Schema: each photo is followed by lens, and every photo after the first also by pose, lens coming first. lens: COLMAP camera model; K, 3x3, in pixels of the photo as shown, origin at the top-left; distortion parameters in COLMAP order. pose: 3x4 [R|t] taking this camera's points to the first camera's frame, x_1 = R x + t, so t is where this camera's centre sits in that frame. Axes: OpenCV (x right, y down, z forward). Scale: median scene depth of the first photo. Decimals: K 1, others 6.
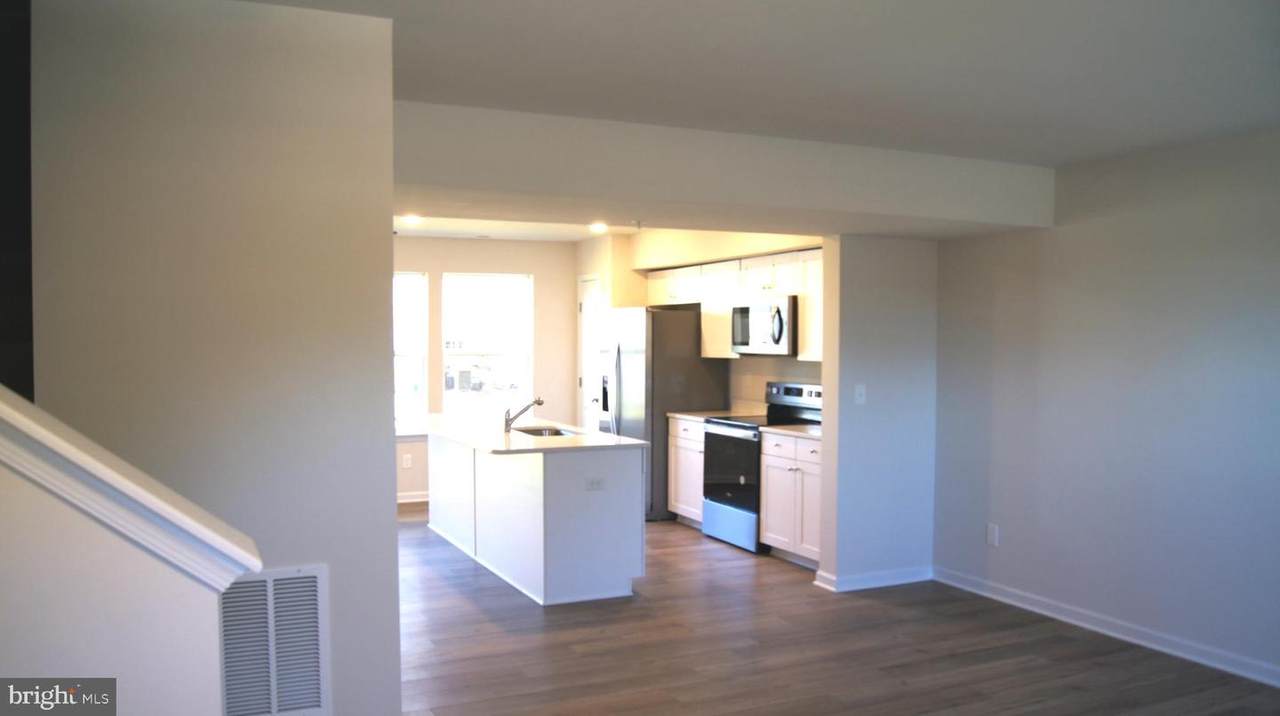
lens RADIAL K [[995.4, 0, 629.3], [0, 995.4, 360.8], [0, 0, 1]] dist [-0.083133, 0.009307]
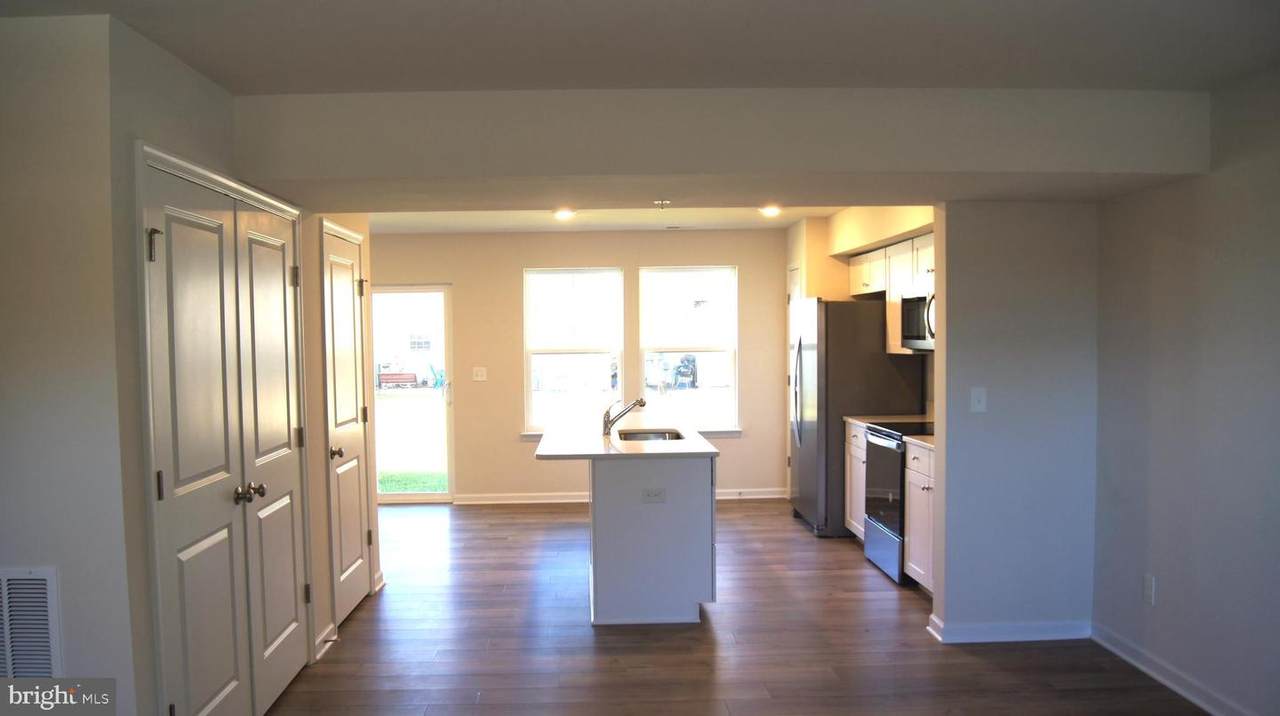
lens RADIAL K [[995.4, 0, 628.1], [0, 995.4, 361.7], [0, 0, 1]] dist [-0.083133, 0.009307]
pose [[0.916857, -0.001933, -0.399211, 0.252389], [0.004788, 0.999970, 0.006153, -0.002853], [0.399187, -0.007553, 0.916838, 0.136053]]
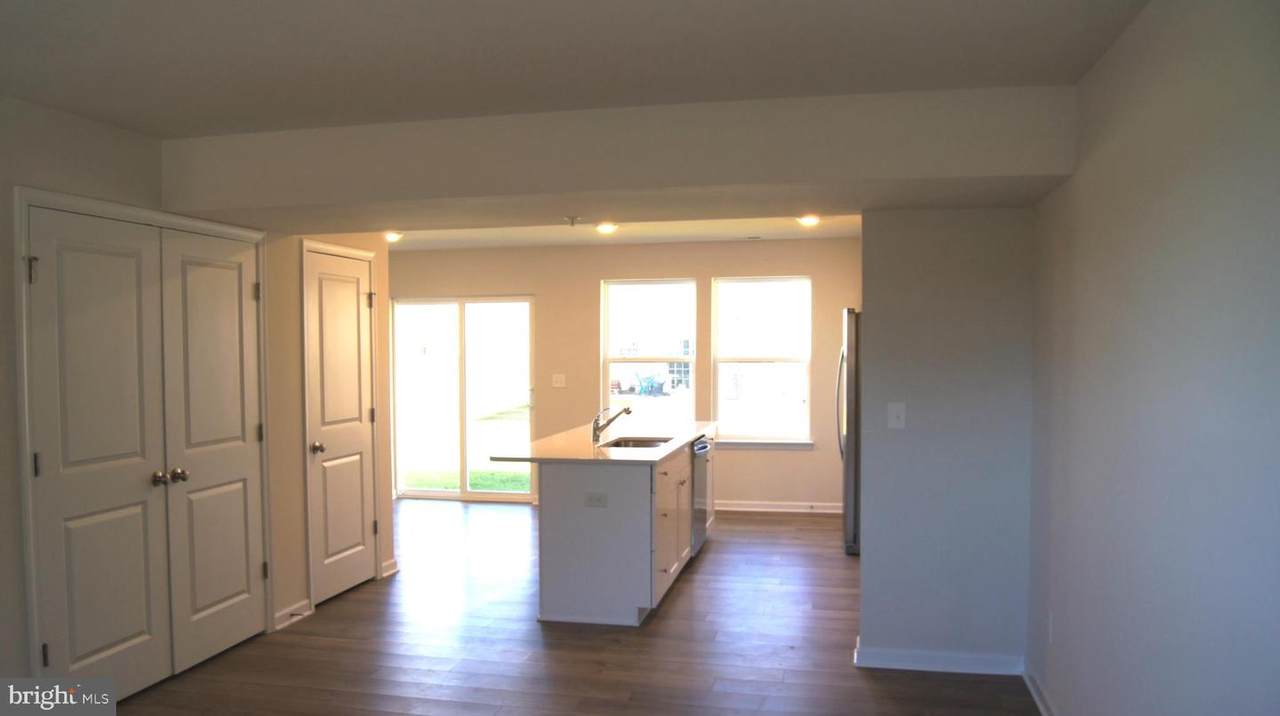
lens RADIAL K [[995.4, 0, 635.1], [0, 995.4, 367.6], [0, 0, 1]] dist [-0.083133, 0.009307]
pose [[0.791845, 0.009471, -0.610649, 0.468255], [-0.008839, 0.999953, 0.004047, -0.004296], [0.610659, 0.002193, 0.791891, 0.232587]]
